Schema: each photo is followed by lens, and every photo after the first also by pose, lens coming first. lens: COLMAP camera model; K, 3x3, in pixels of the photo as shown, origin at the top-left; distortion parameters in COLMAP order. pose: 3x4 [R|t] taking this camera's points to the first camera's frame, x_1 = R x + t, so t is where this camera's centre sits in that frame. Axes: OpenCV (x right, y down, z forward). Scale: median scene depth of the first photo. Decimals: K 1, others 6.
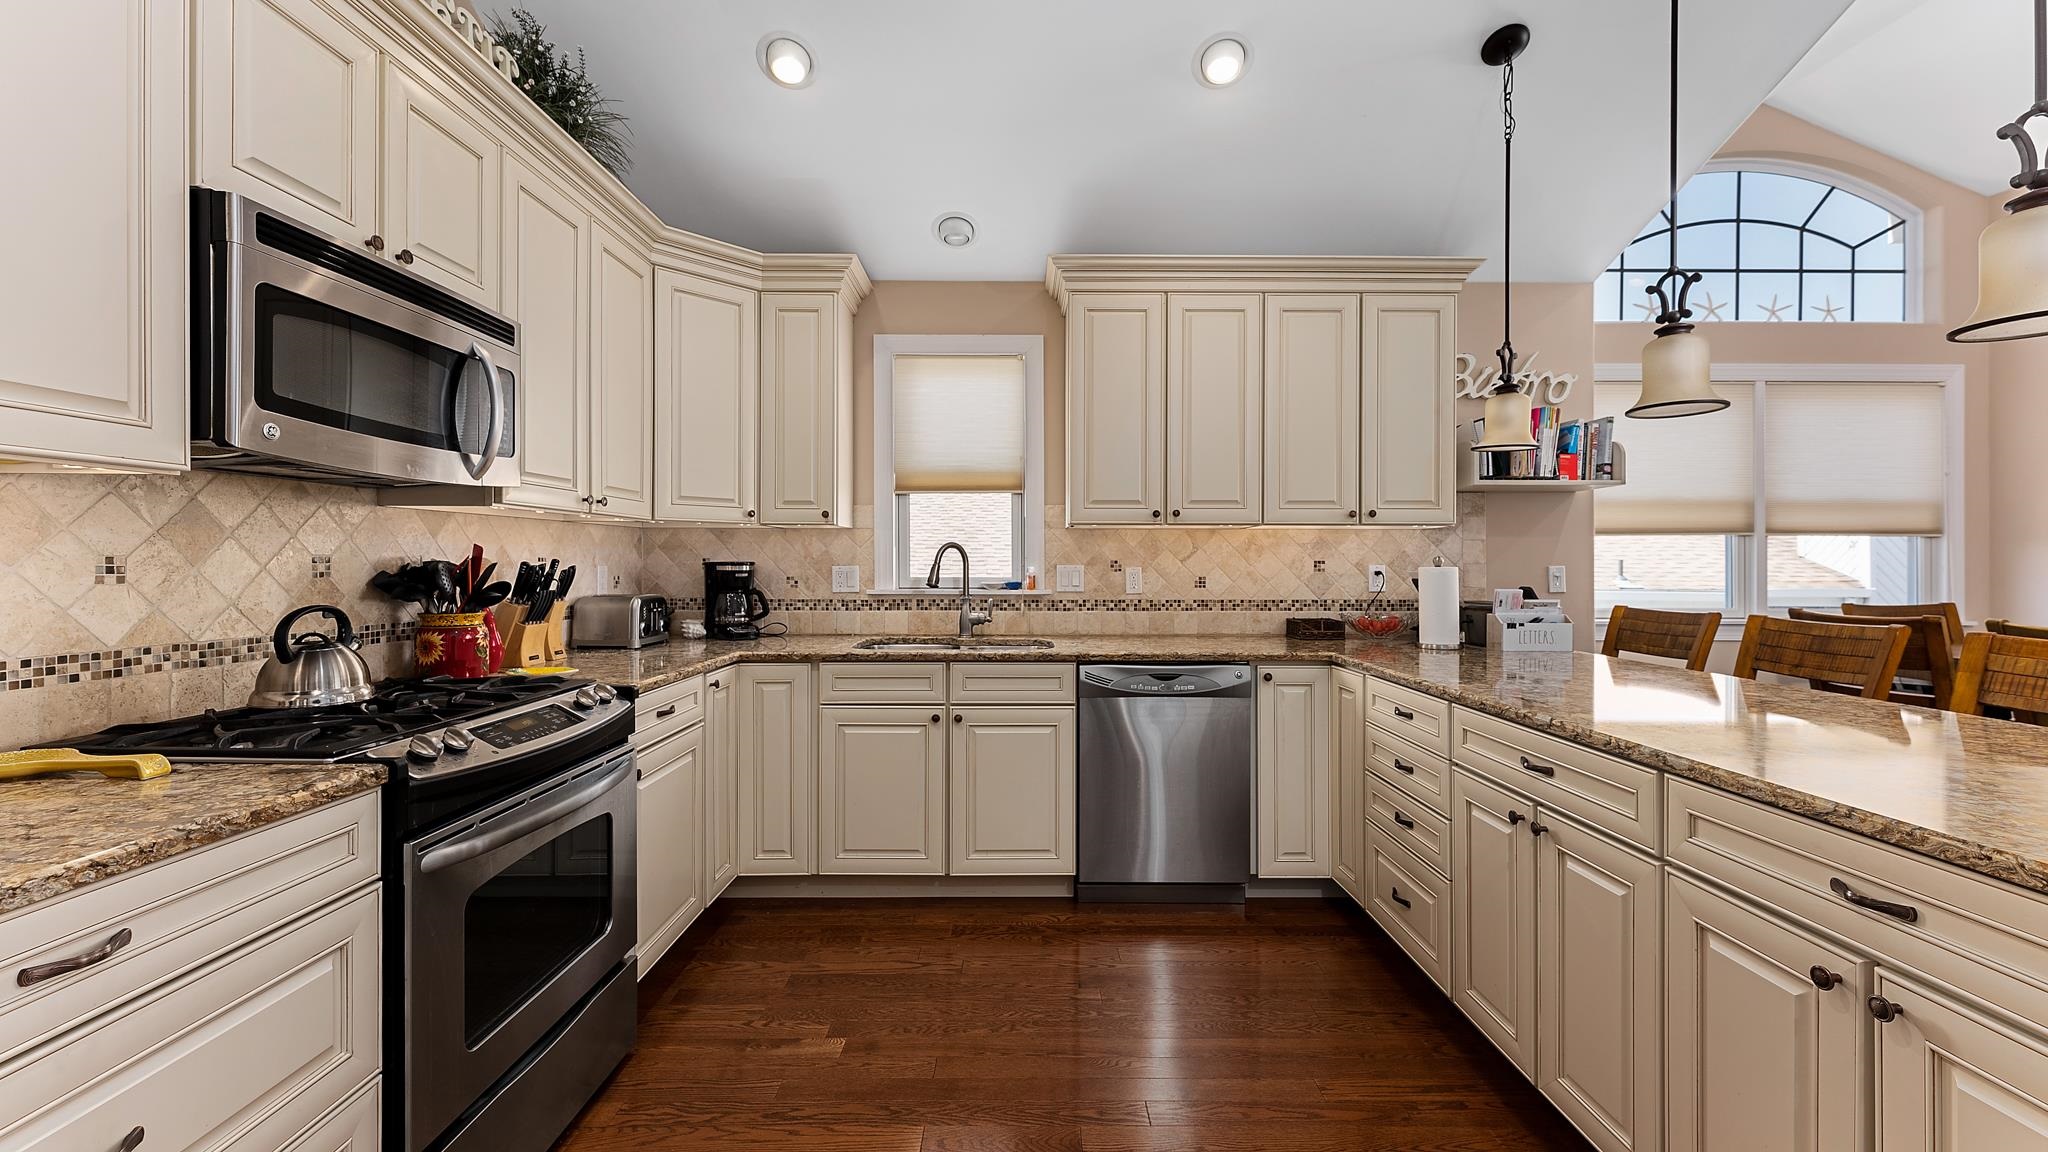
lens RADIAL K [[837.7, 0, 998.8], [0, 837.7, 569.9], [0, 0, 1]] dist [0.002619, 0.000454]
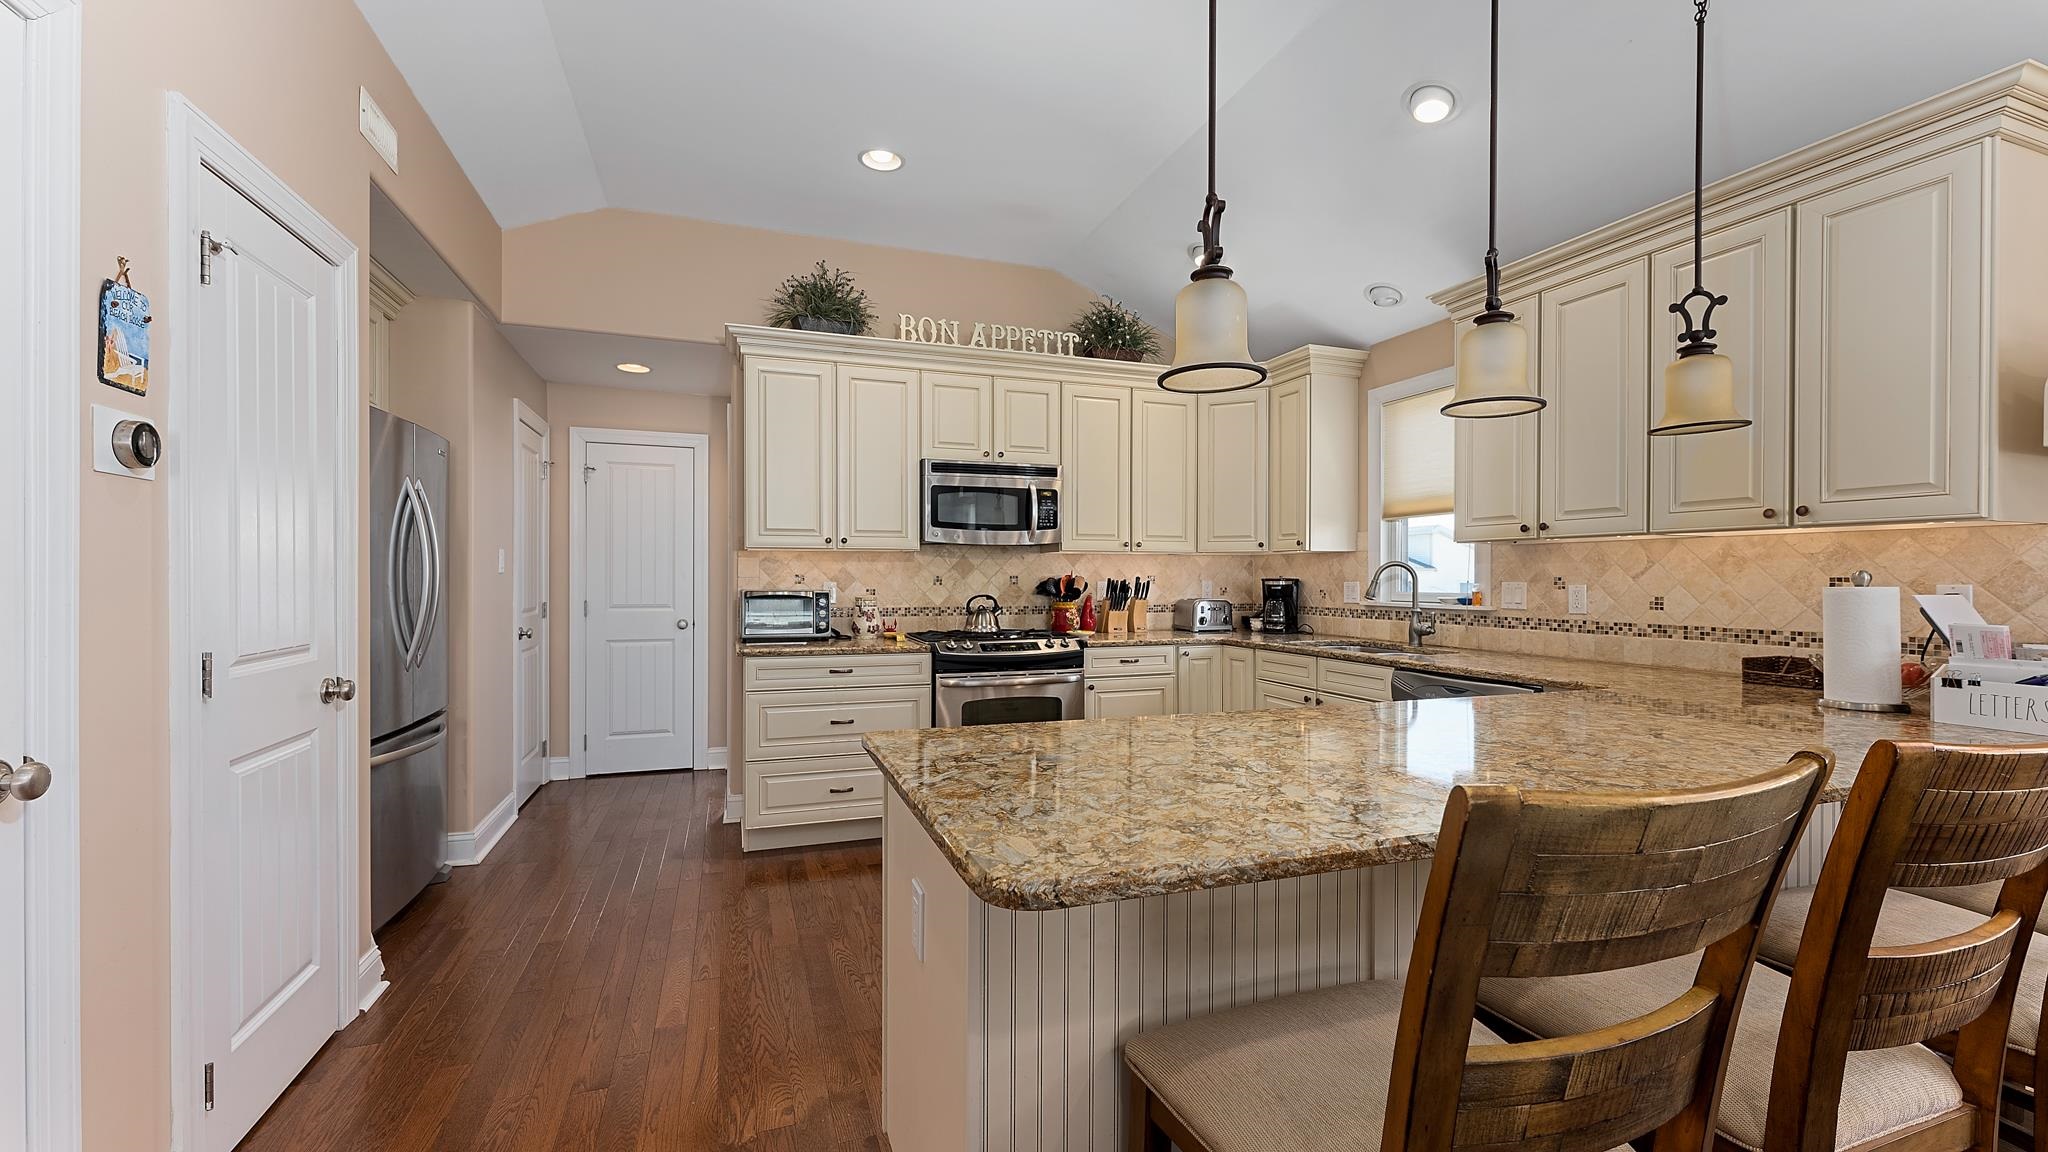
lens RADIAL K [[837.7, 0, 998.8], [0, 837.7, 569.9], [0, 0, 1]] dist [0.002619, 0.000454]
pose [[0.311960, -0.008620, -0.950056, 0.847979], [-0.009907, 0.999875, -0.012325, -0.001714], [0.950044, 0.013257, 0.311836, 0.121293]]
